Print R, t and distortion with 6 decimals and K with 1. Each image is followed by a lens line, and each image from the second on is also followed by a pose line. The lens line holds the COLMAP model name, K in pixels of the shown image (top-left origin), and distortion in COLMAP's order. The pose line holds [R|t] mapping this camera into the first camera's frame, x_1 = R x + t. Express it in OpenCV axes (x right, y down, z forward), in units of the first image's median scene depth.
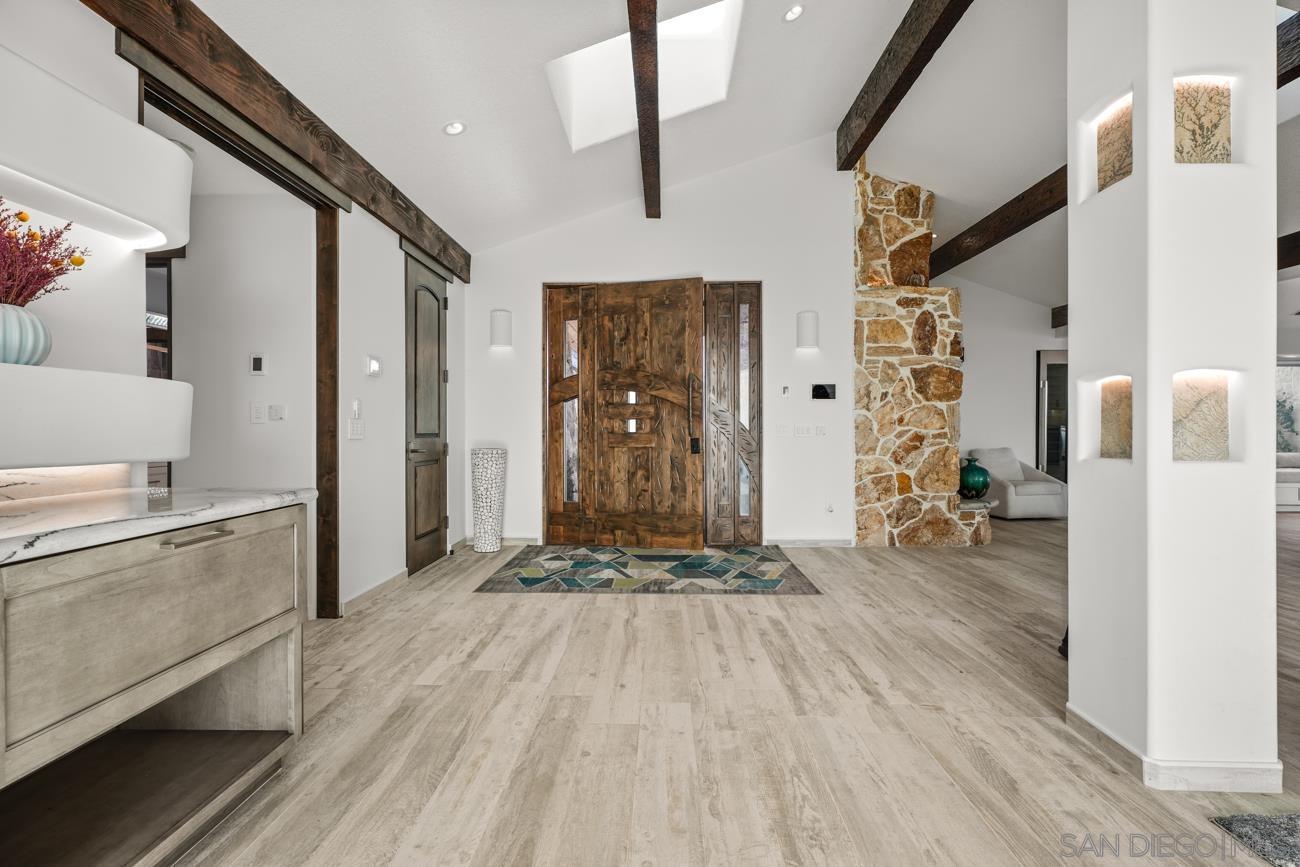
lens RADIAL K [[578.9, 0, 648.0], [0, 578.9, 429.3], [0, 0, 1]] dist [-0.004982, 0.002732]
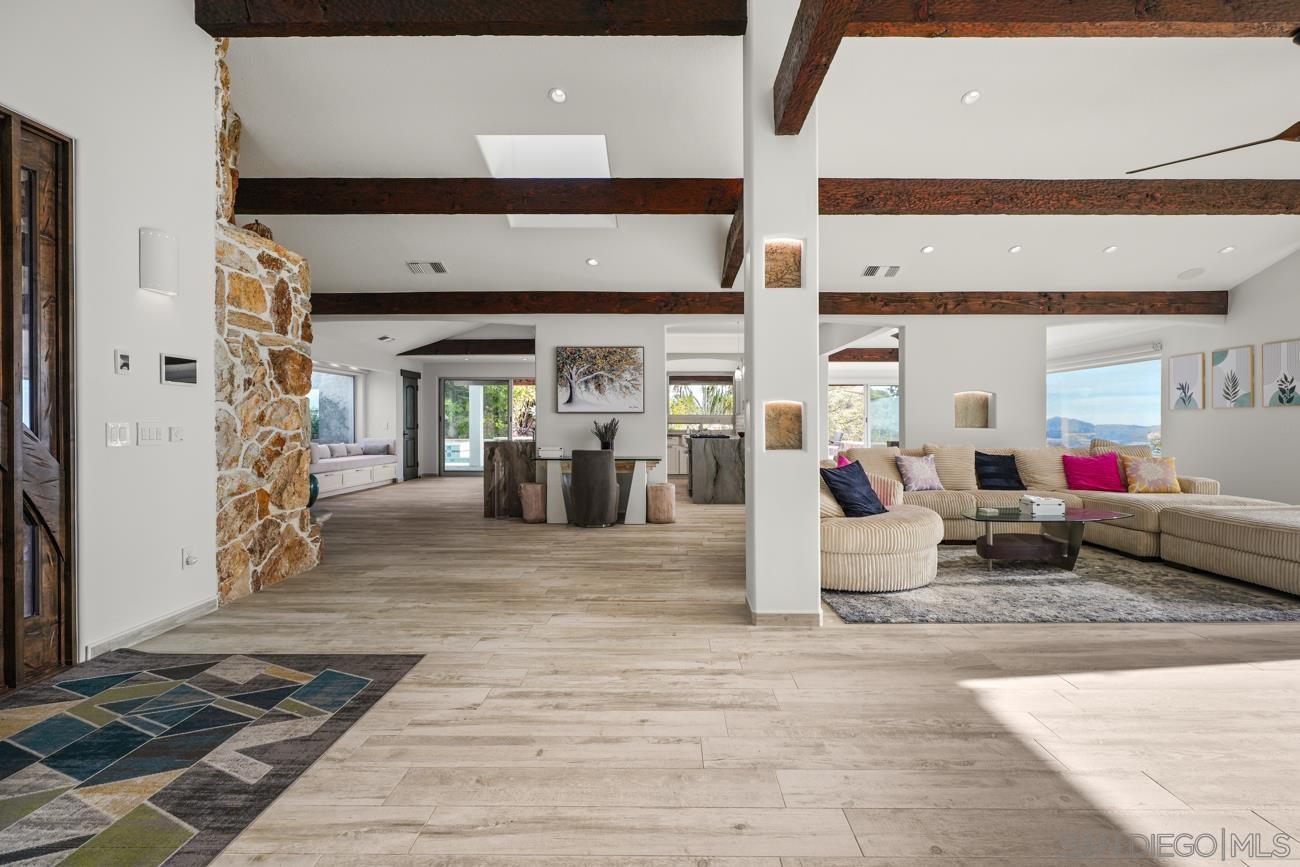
lens RADIAL K [[578.9, 0, 679.4], [0, 578.9, 422.9], [0, 0, 1]] dist [-0.004982, 0.002732]
pose [[-0.019414, 0.000862, 0.999811, -0.314170], [-0.000680, 0.999999, -0.000875, -0.009262], [-0.999811, -0.000697, -0.019413, 0.481152]]
